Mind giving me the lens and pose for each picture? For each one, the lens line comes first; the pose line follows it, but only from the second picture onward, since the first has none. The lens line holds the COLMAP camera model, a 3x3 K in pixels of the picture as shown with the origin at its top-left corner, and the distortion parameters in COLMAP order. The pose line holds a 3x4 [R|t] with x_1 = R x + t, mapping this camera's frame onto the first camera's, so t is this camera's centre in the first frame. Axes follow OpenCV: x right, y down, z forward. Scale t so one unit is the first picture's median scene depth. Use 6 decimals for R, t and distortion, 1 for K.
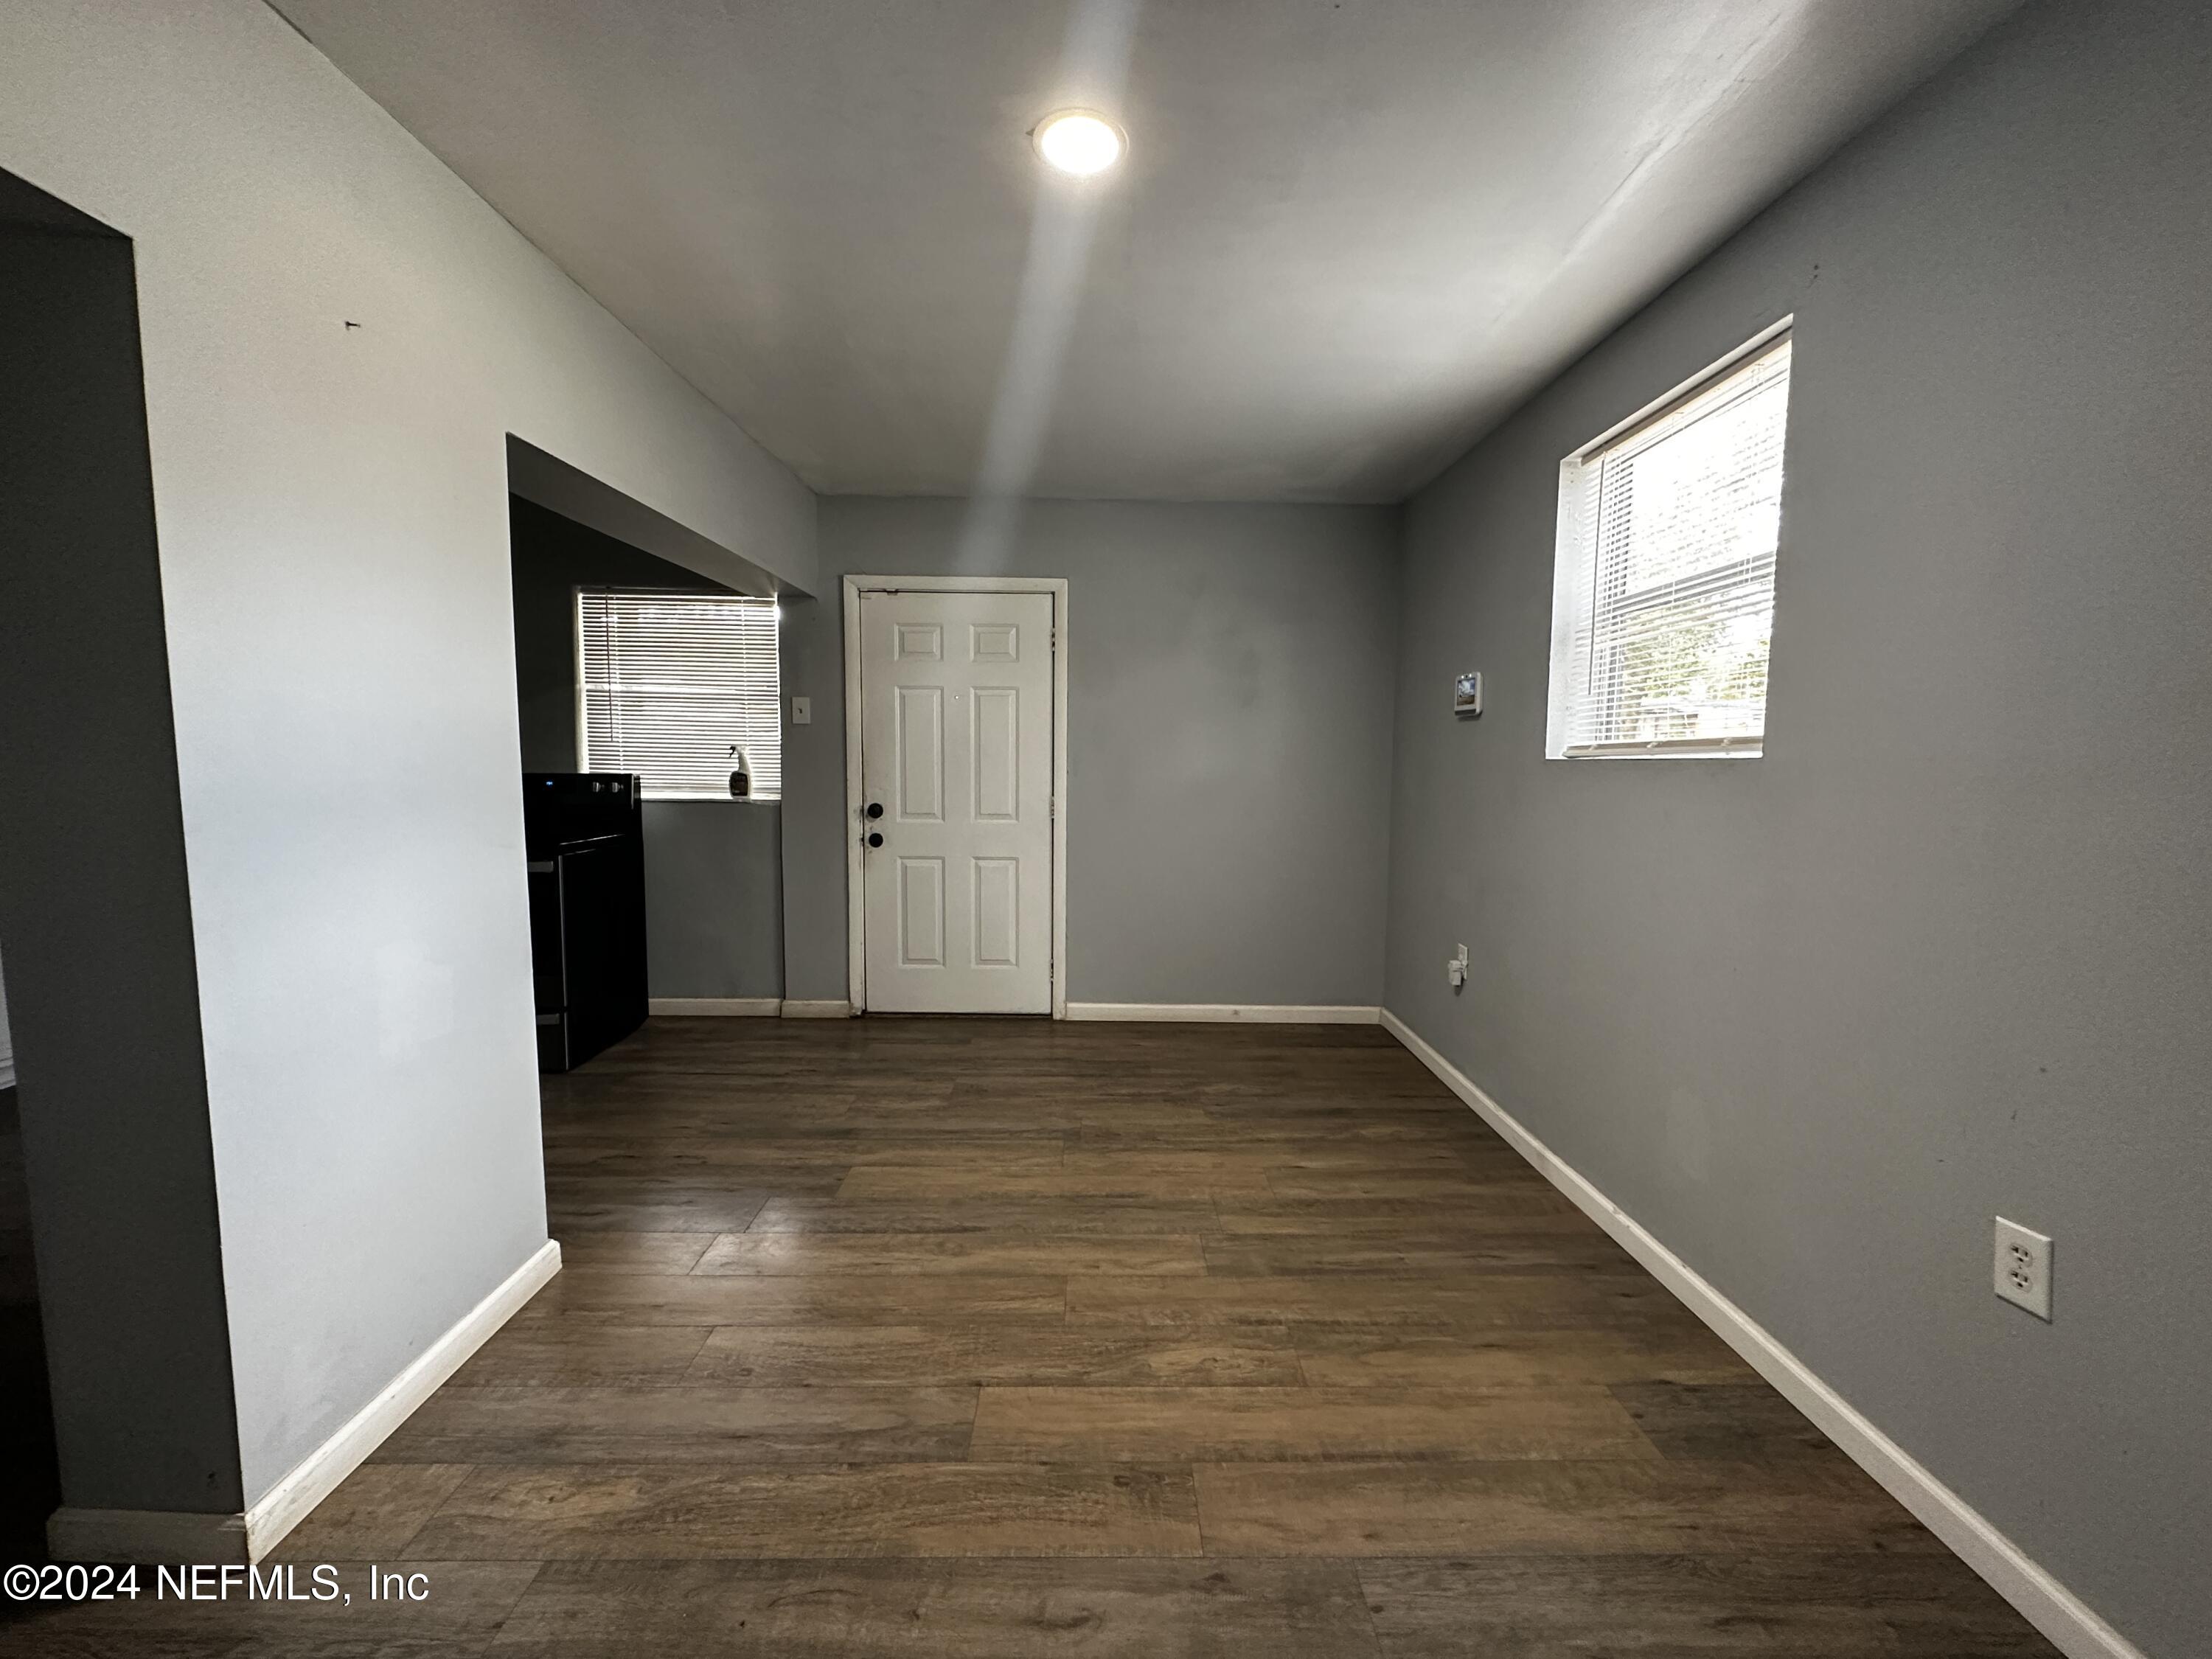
lens RADIAL K [[870.3, 0, 1091.9], [0, 870.3, 836.6], [0, 0, 1]] dist [-0.002508, -0.000255]
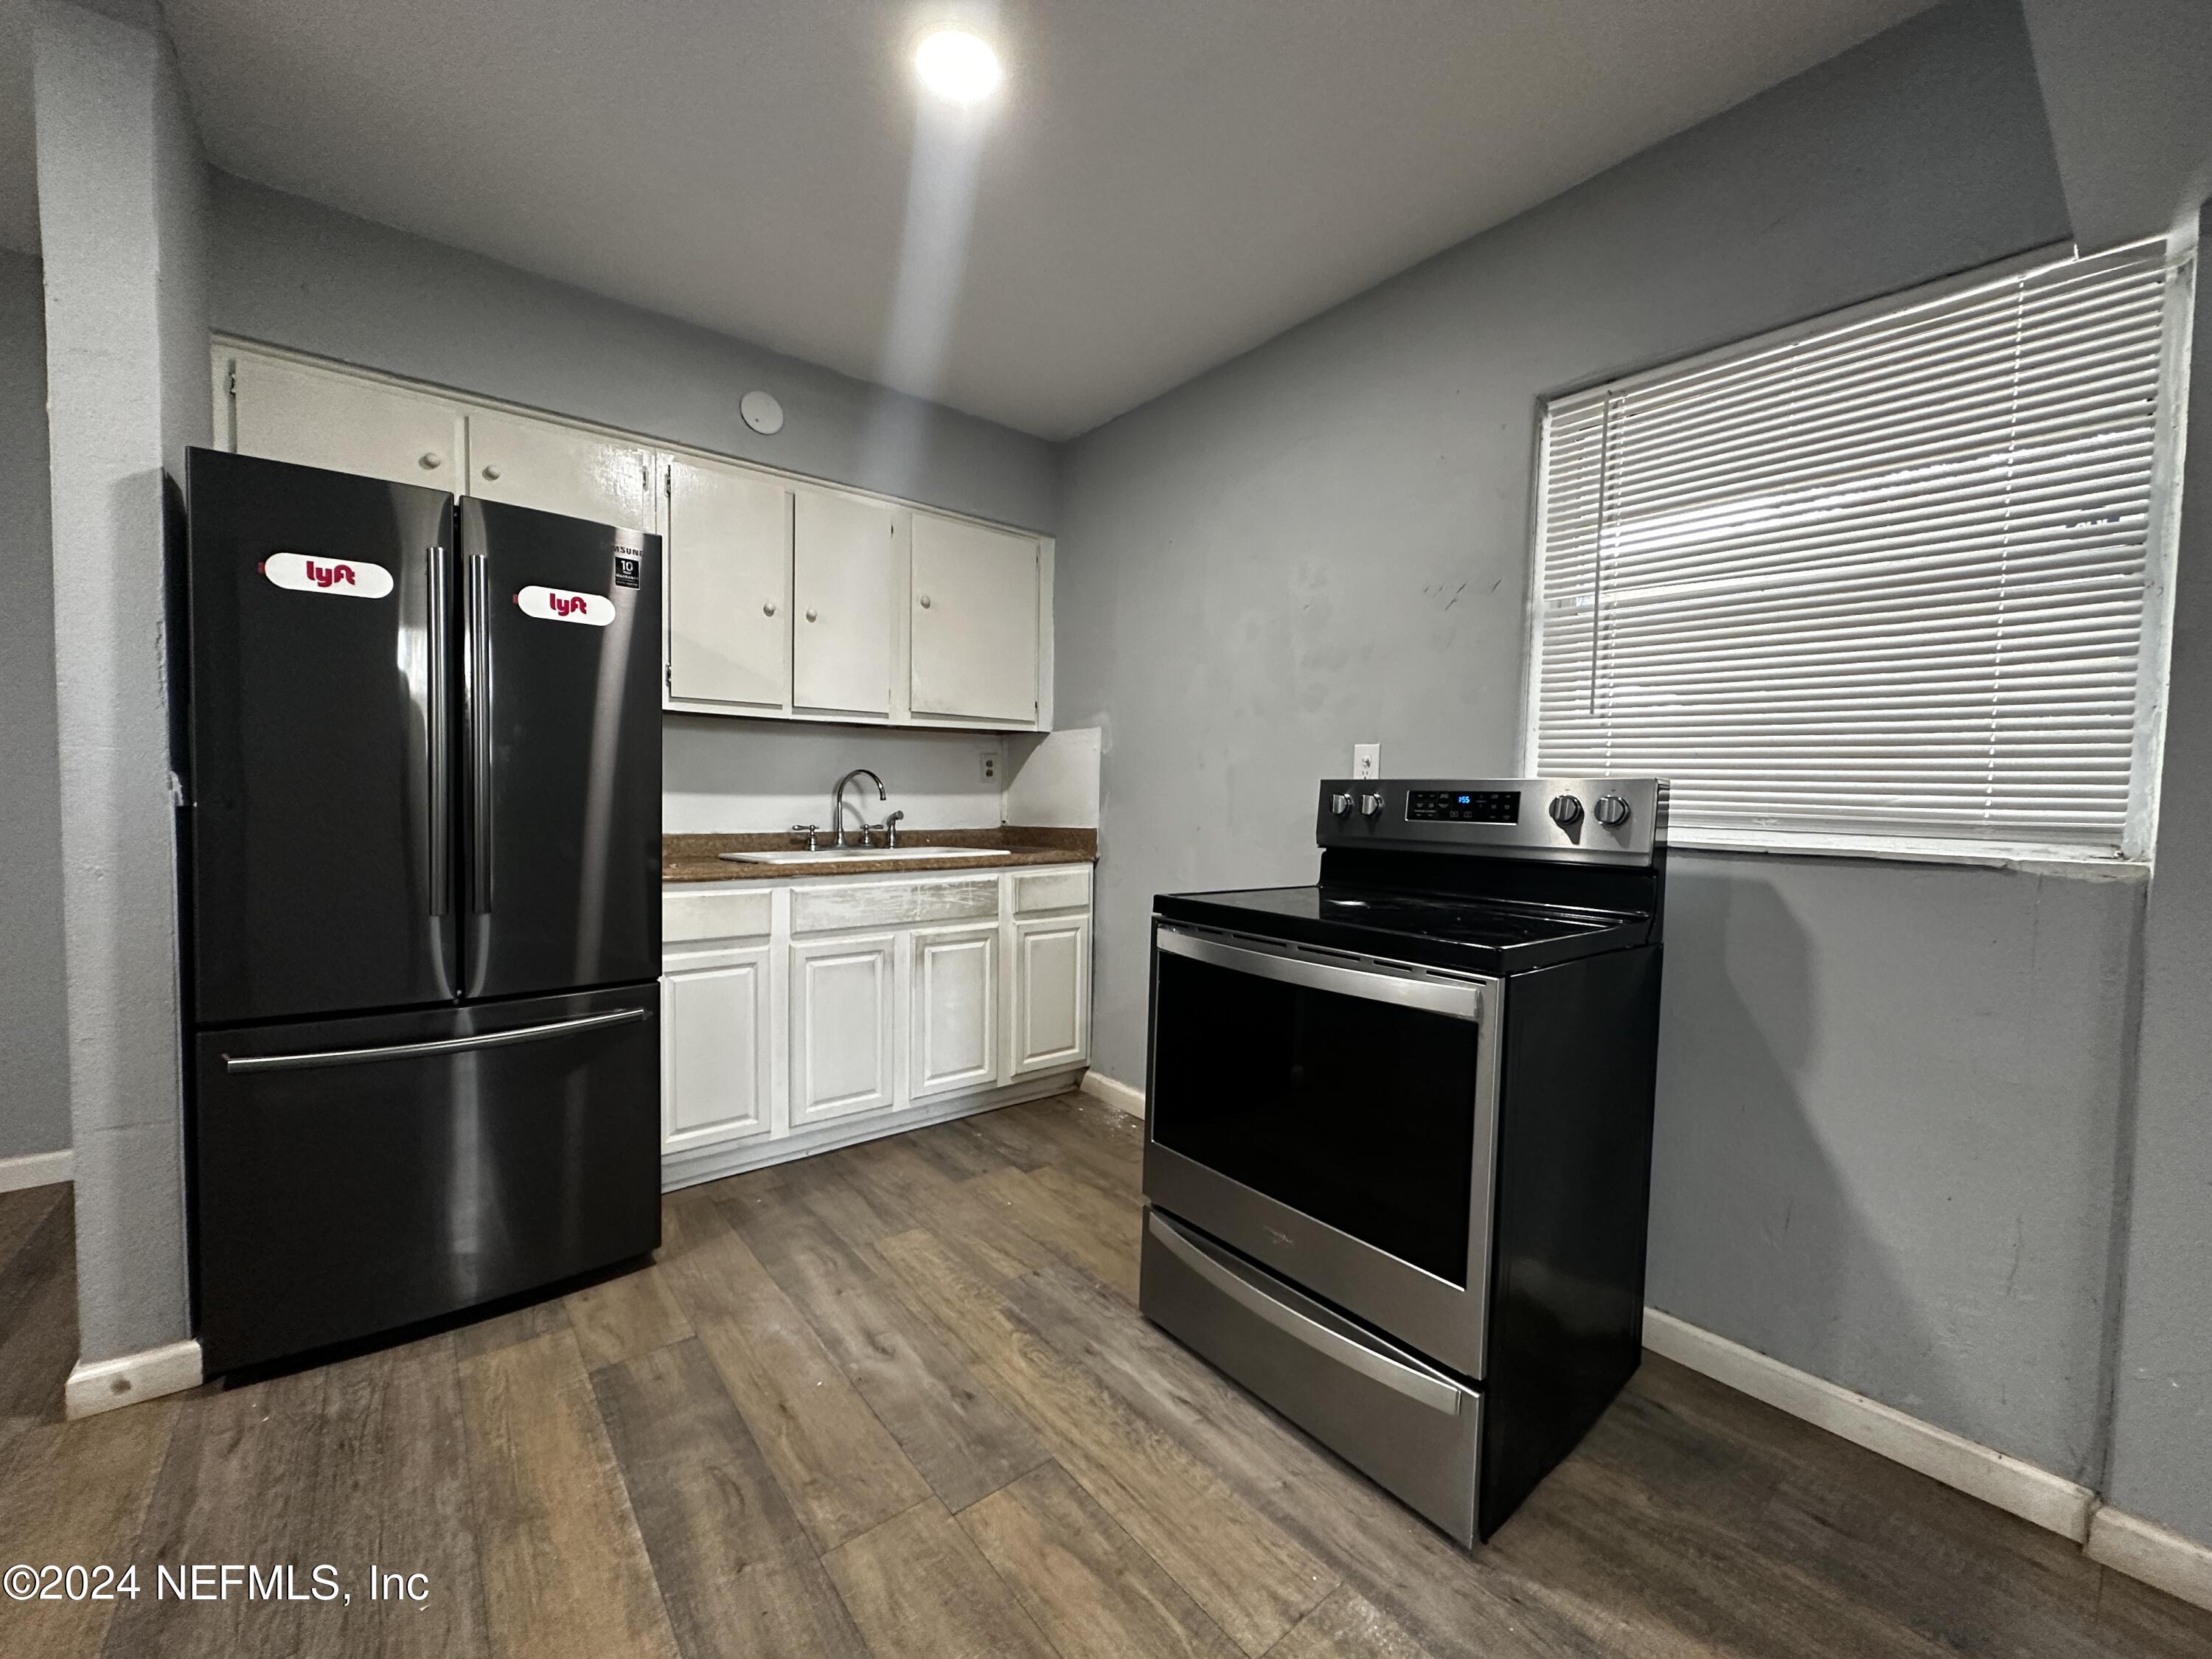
lens RADIAL K [[870.3, 0, 1095.4], [0, 870.3, 824.8], [0, 0, 1]] dist [-0.002508, -0.000255]
pose [[0.622318, 0.031409, -0.782134, -0.348824], [-0.092115, 0.995191, -0.033328, -0.011467], [0.777326, 0.092787, 0.622218, 0.505042]]
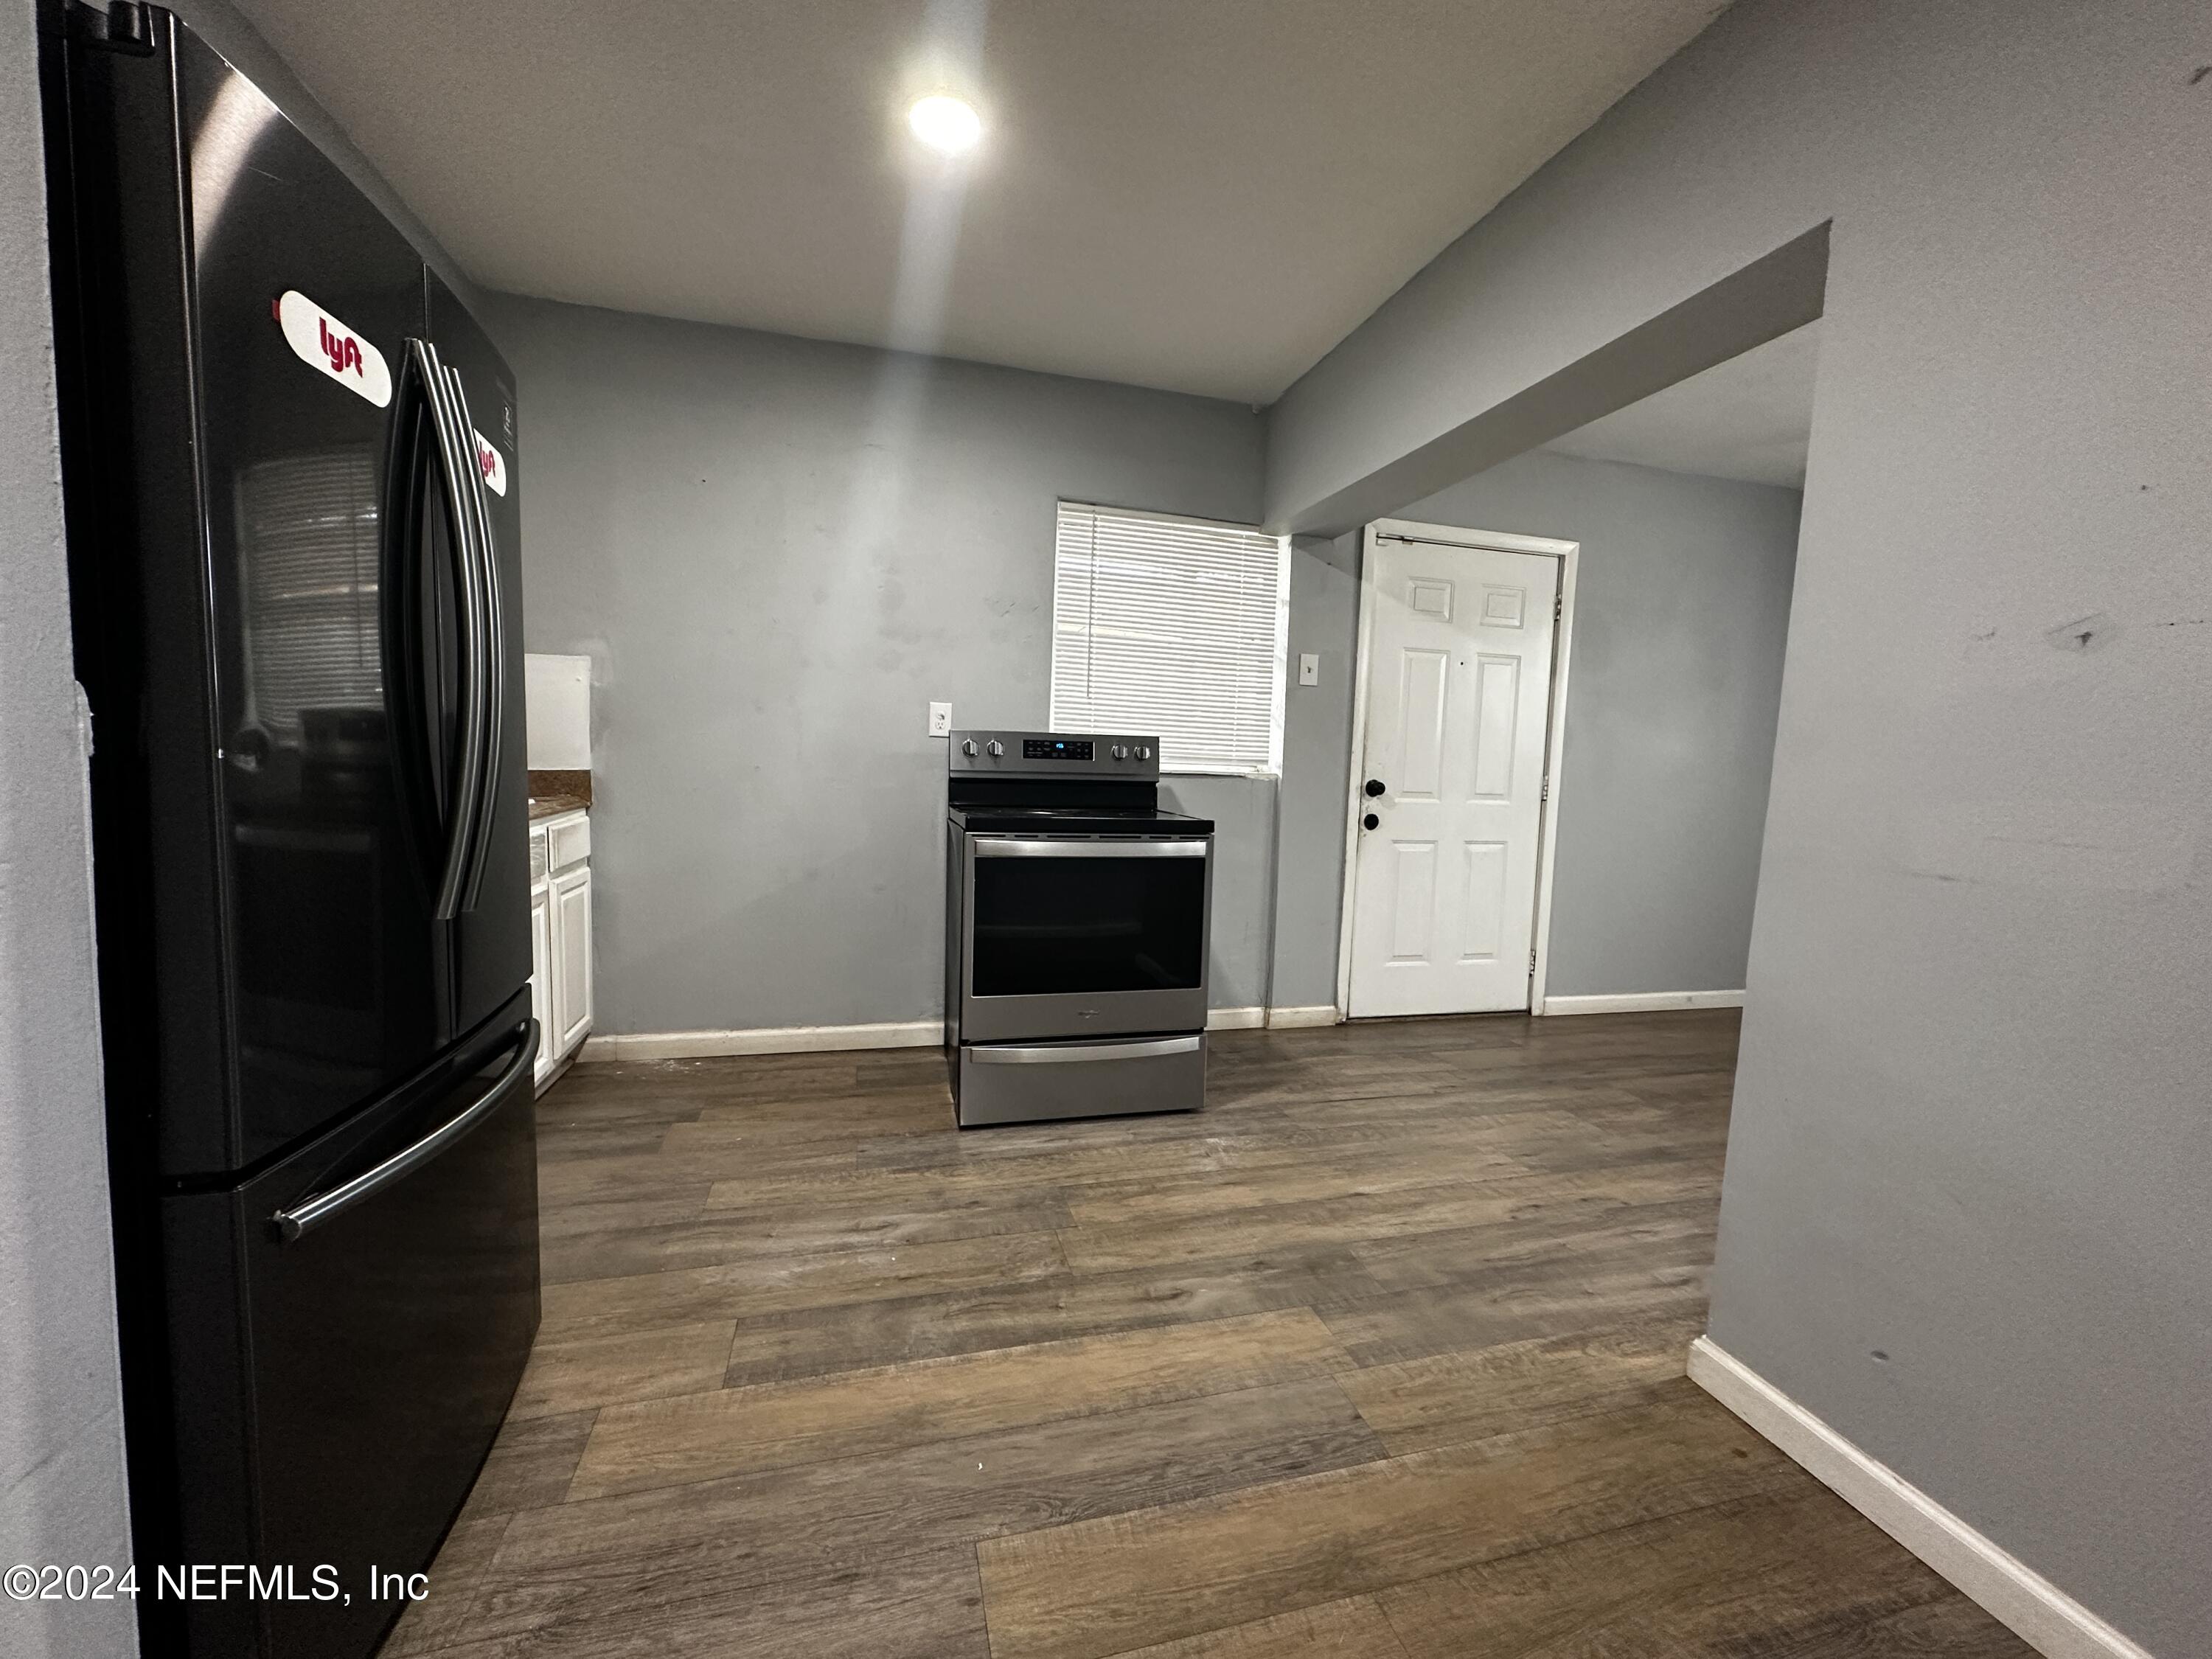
lens RADIAL K [[870.3, 0, 1101.9], [0, 870.3, 828.6], [0, 0, 1]] dist [-0.002508, -0.000255]
pose [[0.970144, 0.001980, 0.242523, -0.728933], [0.000536, 0.999947, -0.010311, 0.020253], [-0.242531, 0.010133, 0.970091, 0.212283]]
